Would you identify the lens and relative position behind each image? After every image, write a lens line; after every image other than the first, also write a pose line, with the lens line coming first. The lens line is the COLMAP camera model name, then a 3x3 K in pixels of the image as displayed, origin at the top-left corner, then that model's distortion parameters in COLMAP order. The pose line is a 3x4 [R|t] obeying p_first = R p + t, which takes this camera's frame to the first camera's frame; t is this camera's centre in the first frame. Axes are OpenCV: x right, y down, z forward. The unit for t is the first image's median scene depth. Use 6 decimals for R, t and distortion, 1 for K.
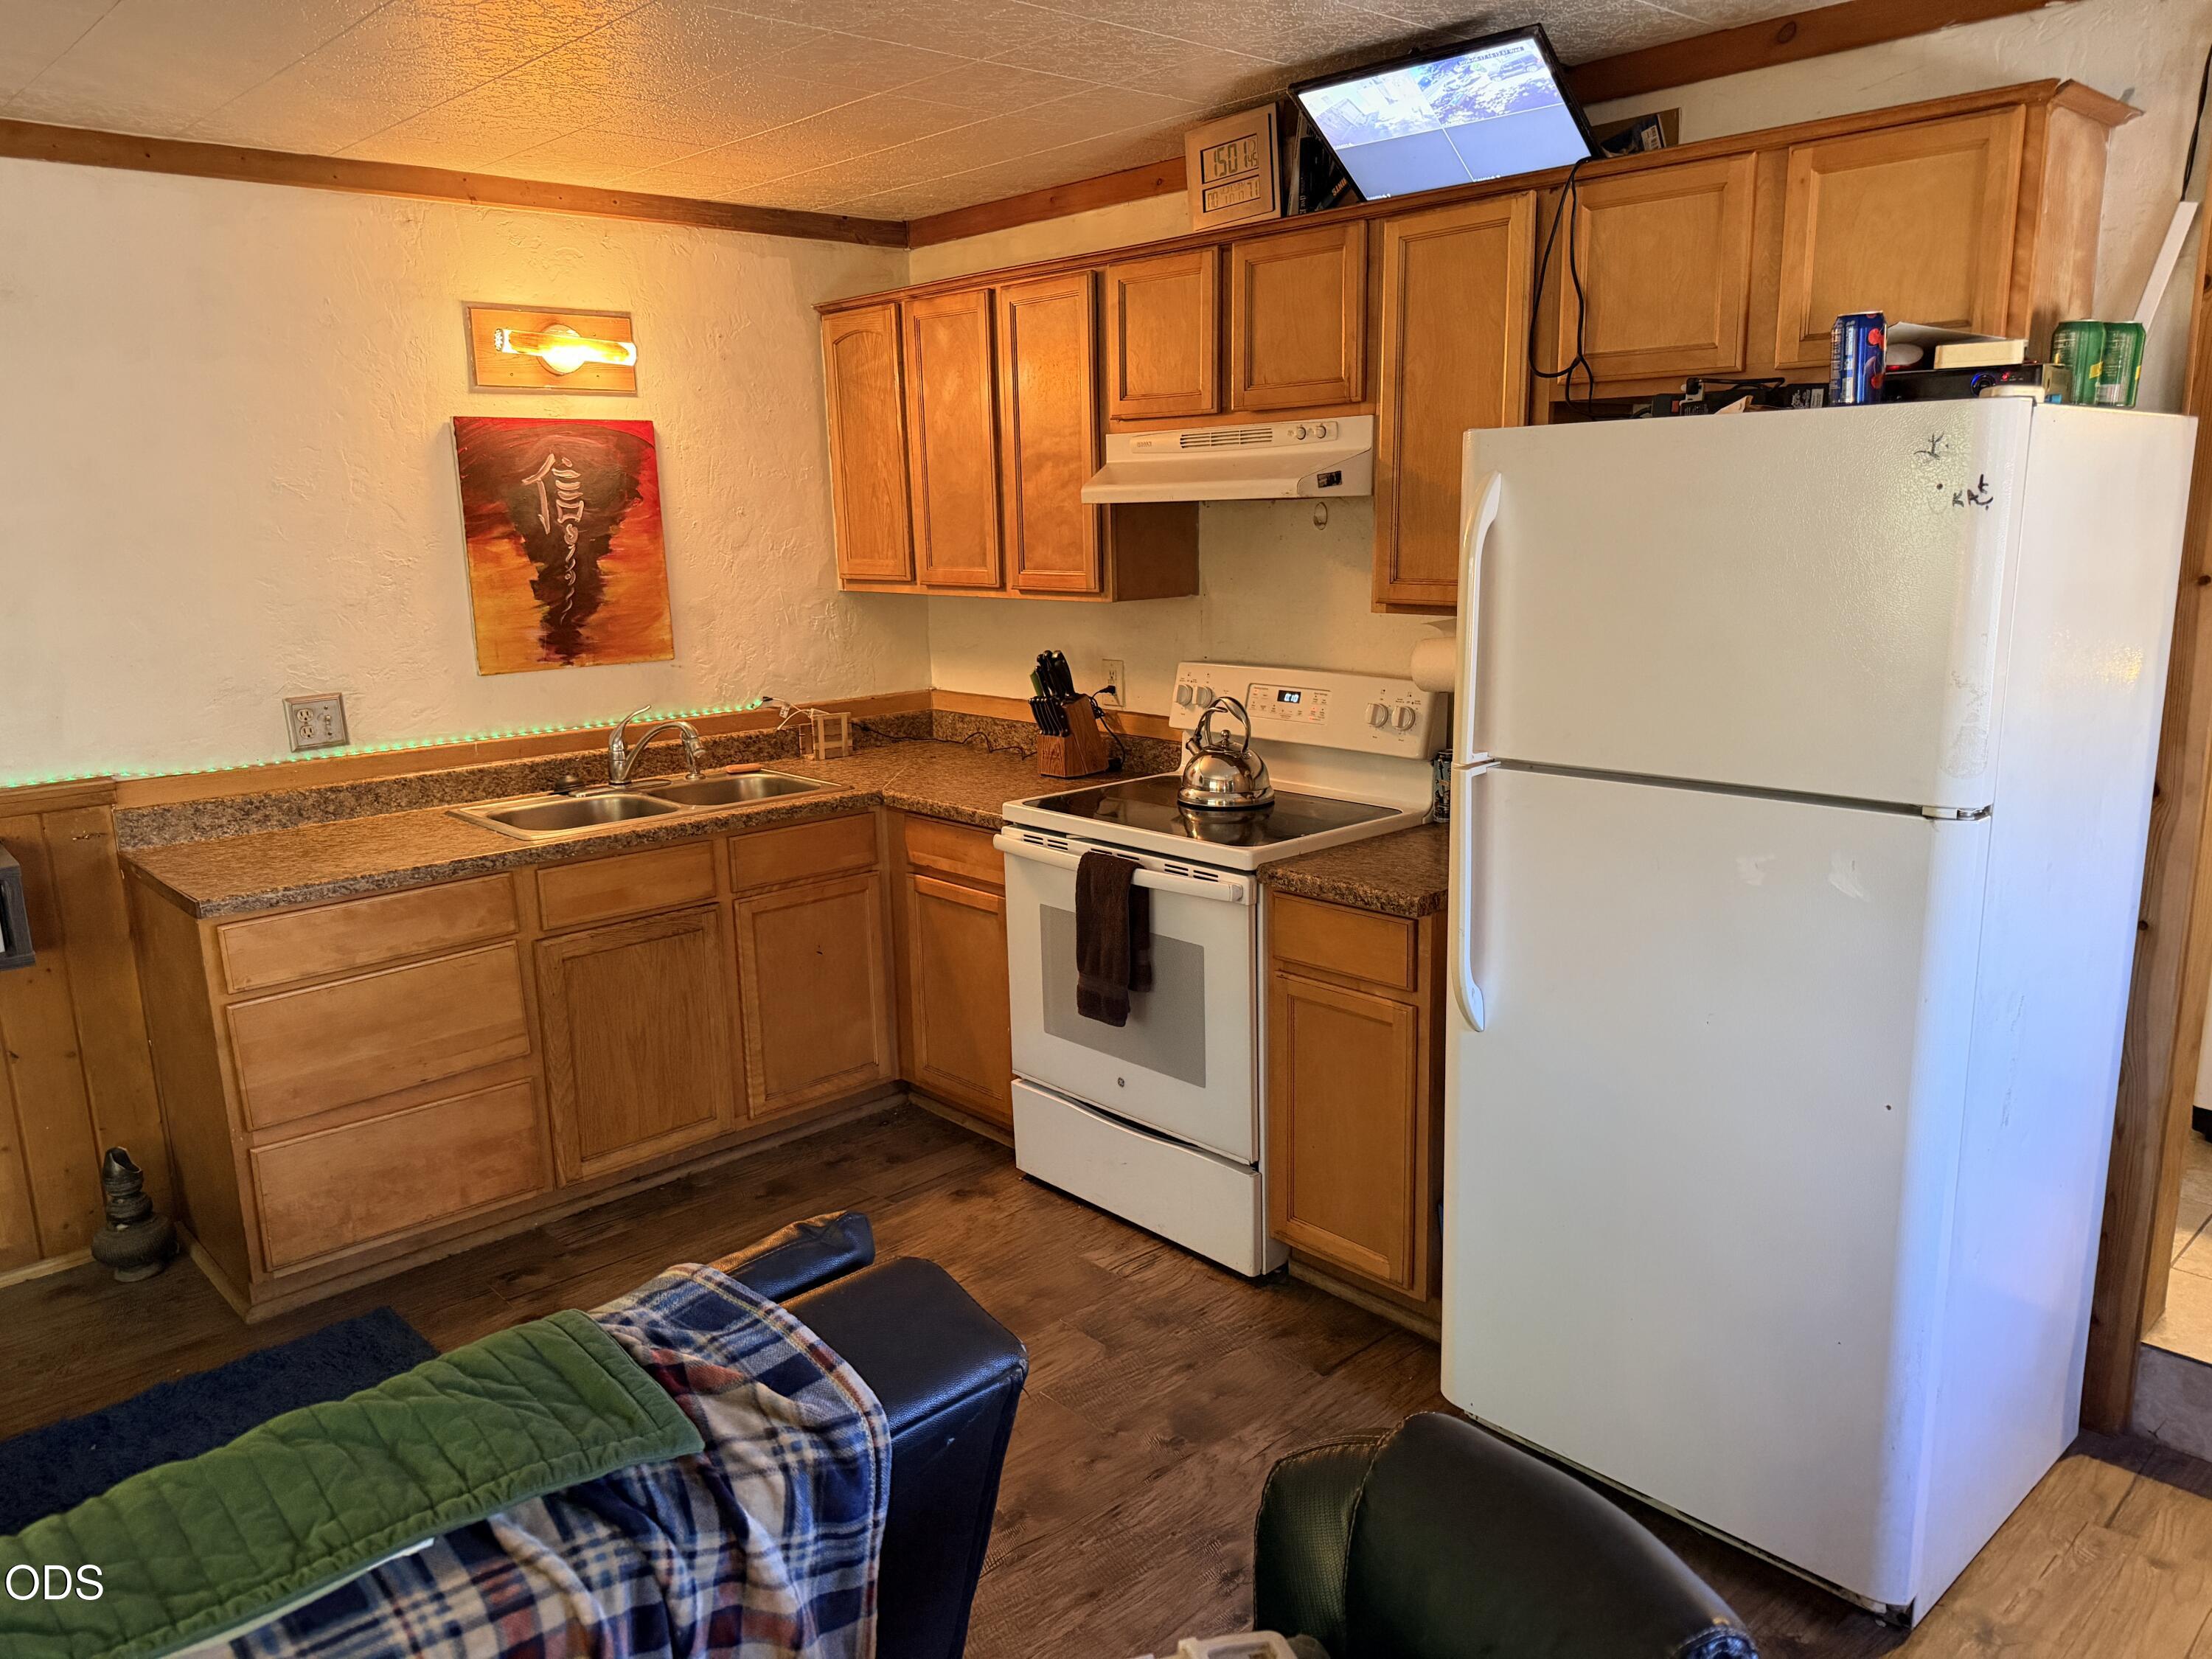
lens RADIAL K [[1556.8, 0, 1106.4], [0, 1556.8, 831.1], [0, 0, 1]] dist [0.022430, -0.028527]
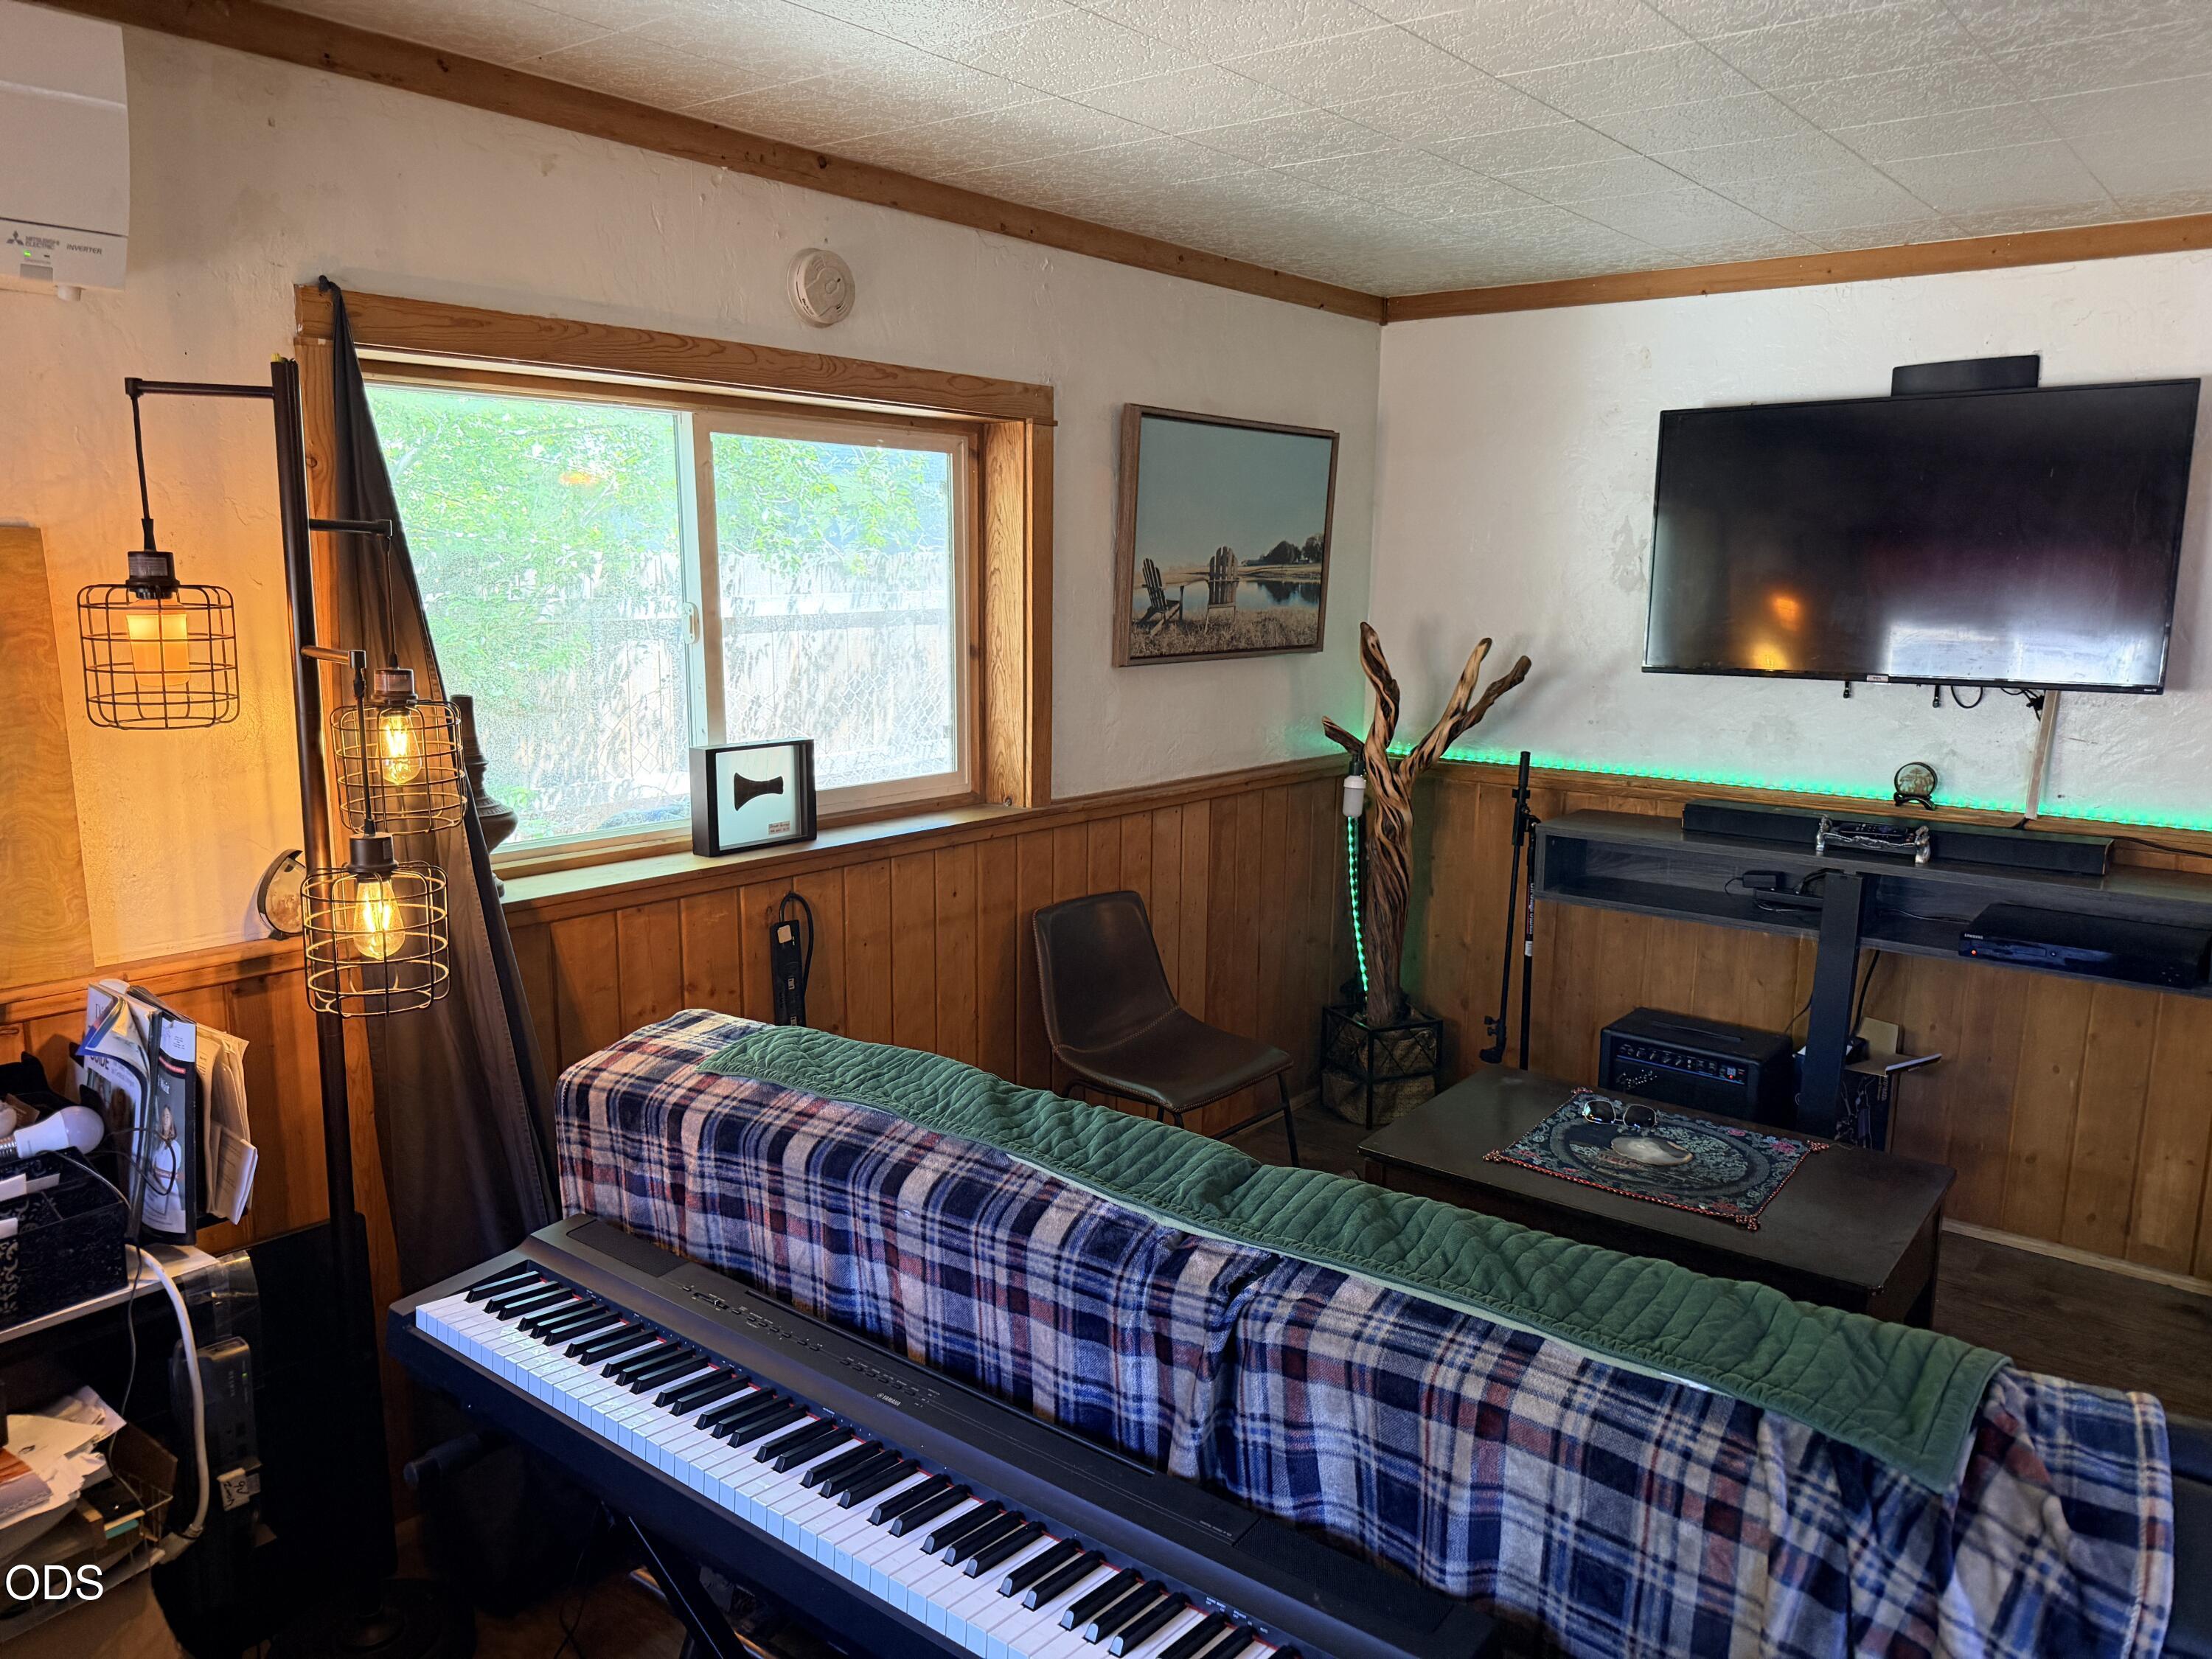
lens RADIAL K [[1556.8, 0, 1106.9], [0, 1556.8, 826.7], [0, 0, 1]] dist [0.022430, -0.028527]
pose [[0.151982, 0.199701, -0.967998, 0.603467], [-0.222861, 0.961078, 0.163283, -0.087865], [0.962930, 0.190913, 0.190572, 0.167637]]
